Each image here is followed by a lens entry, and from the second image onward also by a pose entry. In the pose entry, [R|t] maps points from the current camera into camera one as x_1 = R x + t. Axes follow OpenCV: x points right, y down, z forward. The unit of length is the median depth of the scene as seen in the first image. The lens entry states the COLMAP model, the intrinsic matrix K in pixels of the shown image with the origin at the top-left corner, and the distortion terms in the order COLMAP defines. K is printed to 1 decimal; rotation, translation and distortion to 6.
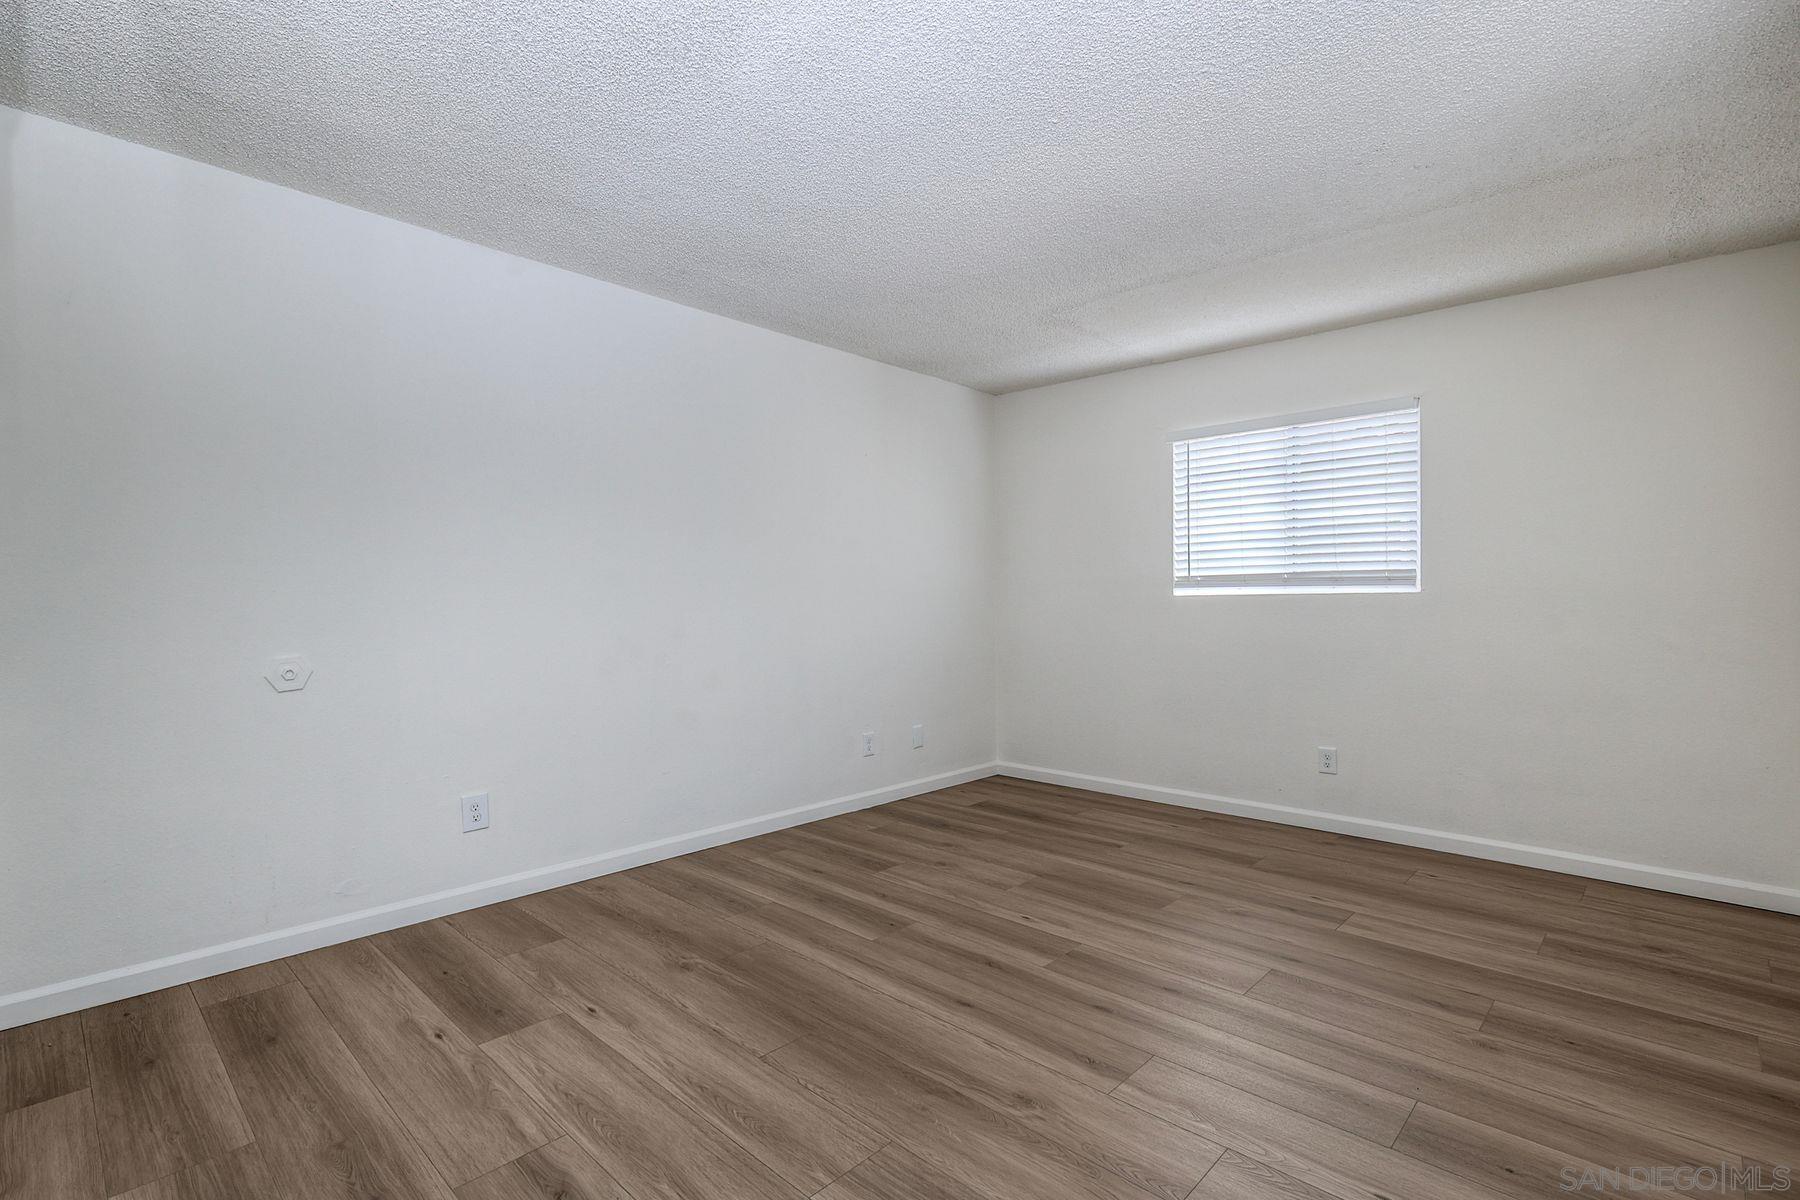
lens RADIAL K [[790.4, 0, 890.0], [0, 790.4, 597.2], [0, 0, 1]] dist [0.004650, 0.000465]
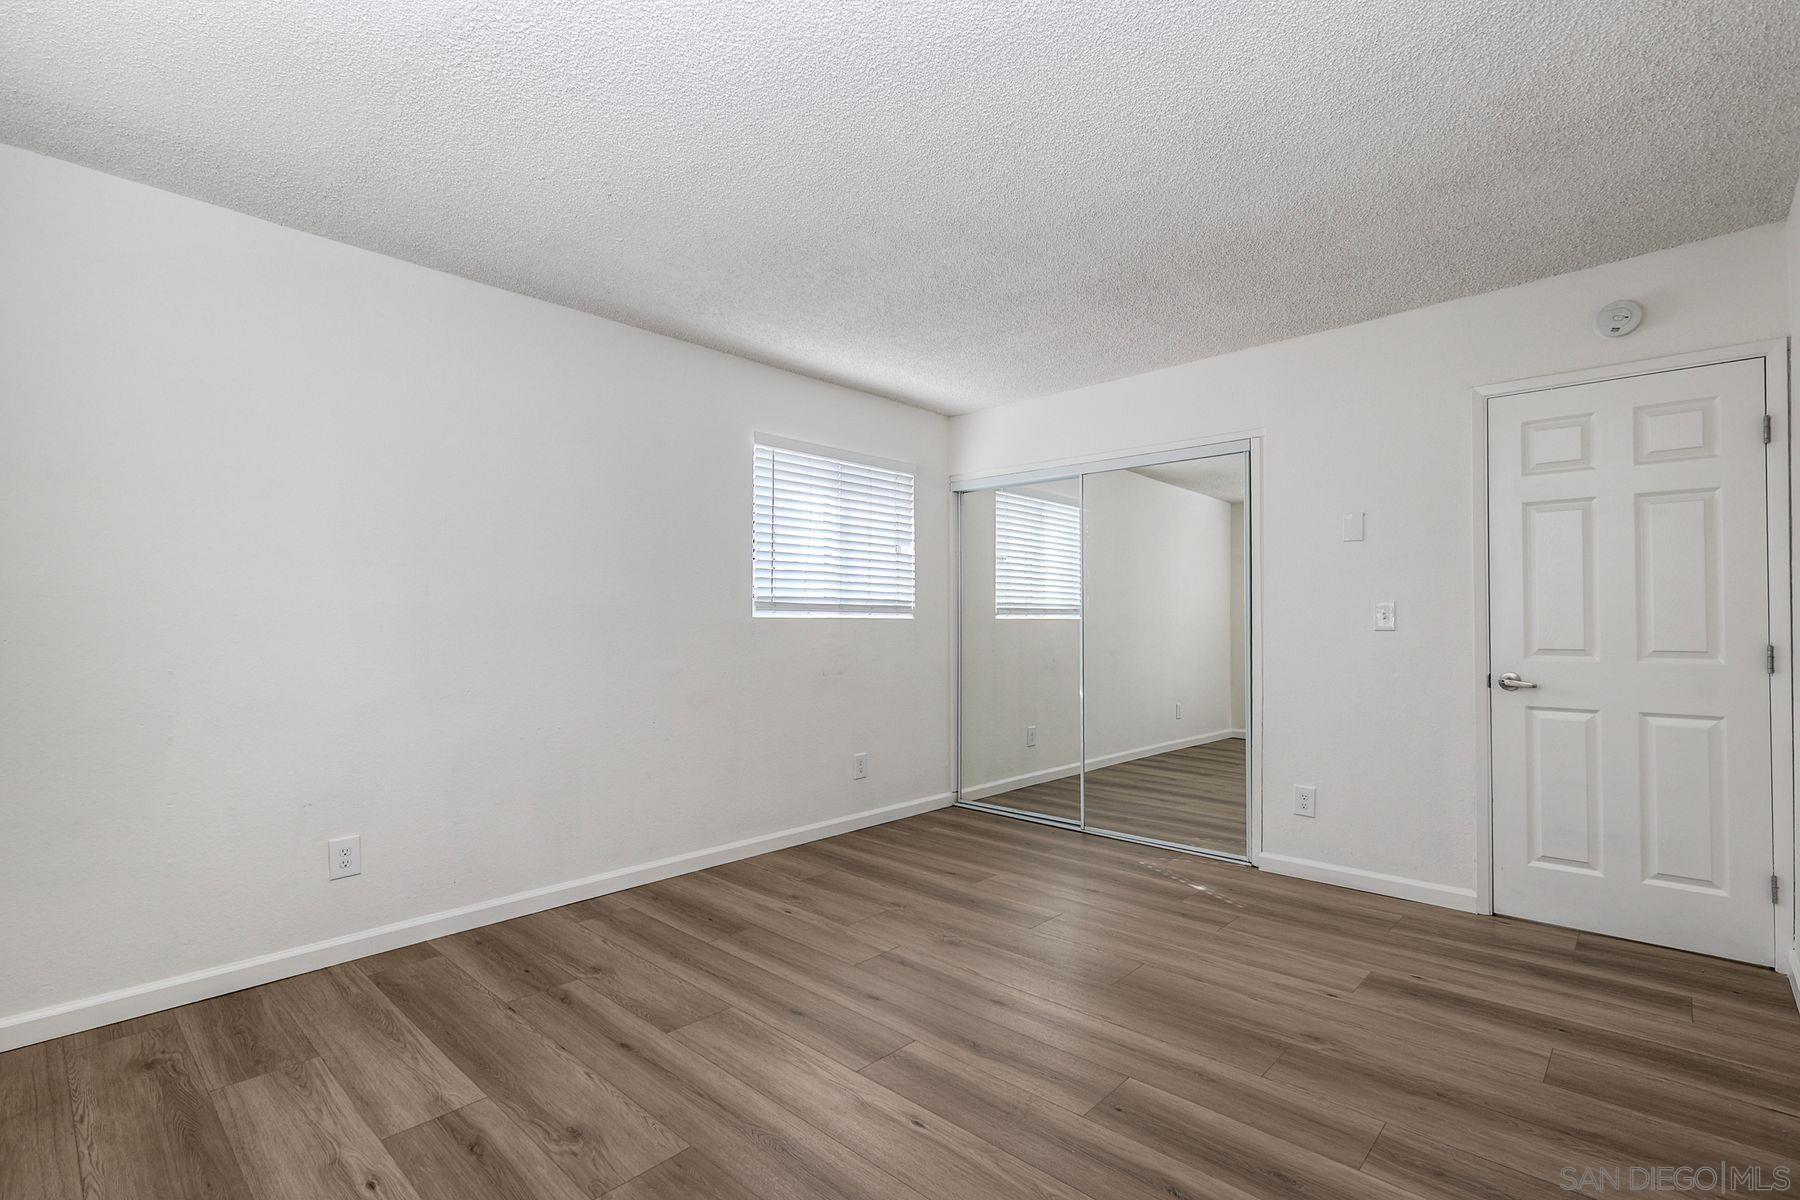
lens RADIAL K [[790.4, 0, 899.7], [0, 790.4, 610.9], [0, 0, 1]] dist [0.004650, 0.000465]
pose [[-0.999665, 0.002358, -0.025759, 0.237950], [0.002782, 0.999861, -0.016450, -0.001675], [0.025717, -0.016516, -0.999533, 1.944297]]
